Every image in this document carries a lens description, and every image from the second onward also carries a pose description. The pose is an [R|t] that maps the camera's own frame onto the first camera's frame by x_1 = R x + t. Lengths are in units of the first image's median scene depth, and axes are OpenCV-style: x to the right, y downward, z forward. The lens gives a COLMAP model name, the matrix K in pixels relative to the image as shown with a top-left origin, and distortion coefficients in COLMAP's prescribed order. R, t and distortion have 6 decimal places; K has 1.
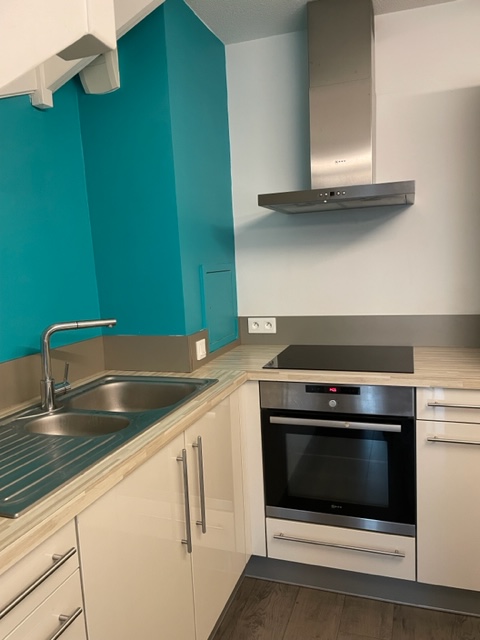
lens RADIAL K [[483.5, 0, 240.0], [0, 483.5, 322.2], [0, 0, 1]] dist [0.058467, -0.081292]
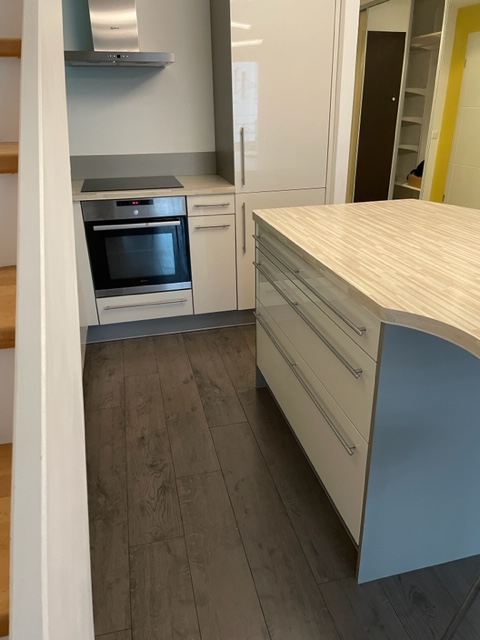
lens RADIAL K [[483.5, 0, 242.8], [0, 483.5, 319.3], [0, 0, 1]] dist [0.058467, -0.081292]
pose [[0.838076, -0.187590, 0.512288, -0.380250], [0.043894, 0.959165, 0.279419, 0.082471], [-0.543785, -0.211688, 0.812088, -0.493004]]
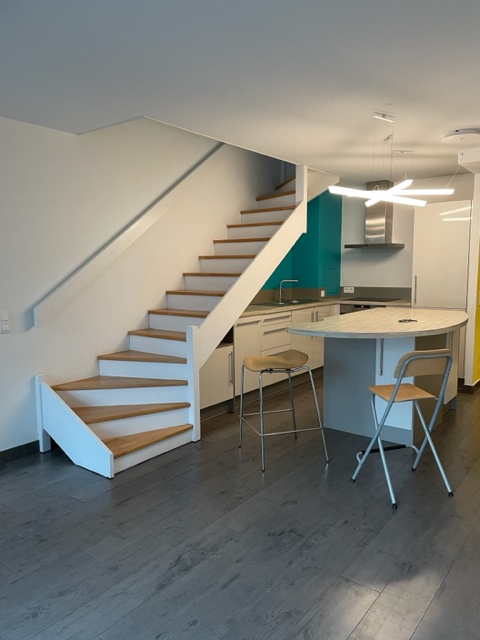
lens RADIAL K [[483.5, 0, 239.2], [0, 483.5, 319.9], [0, 0, 1]] dist [0.058467, -0.081292]
pose [[0.947603, 0.071890, -0.311257, 0.287250], [-0.073607, 0.997268, 0.006242, 0.179828], [0.310856, 0.016996, 0.950305, -1.557937]]
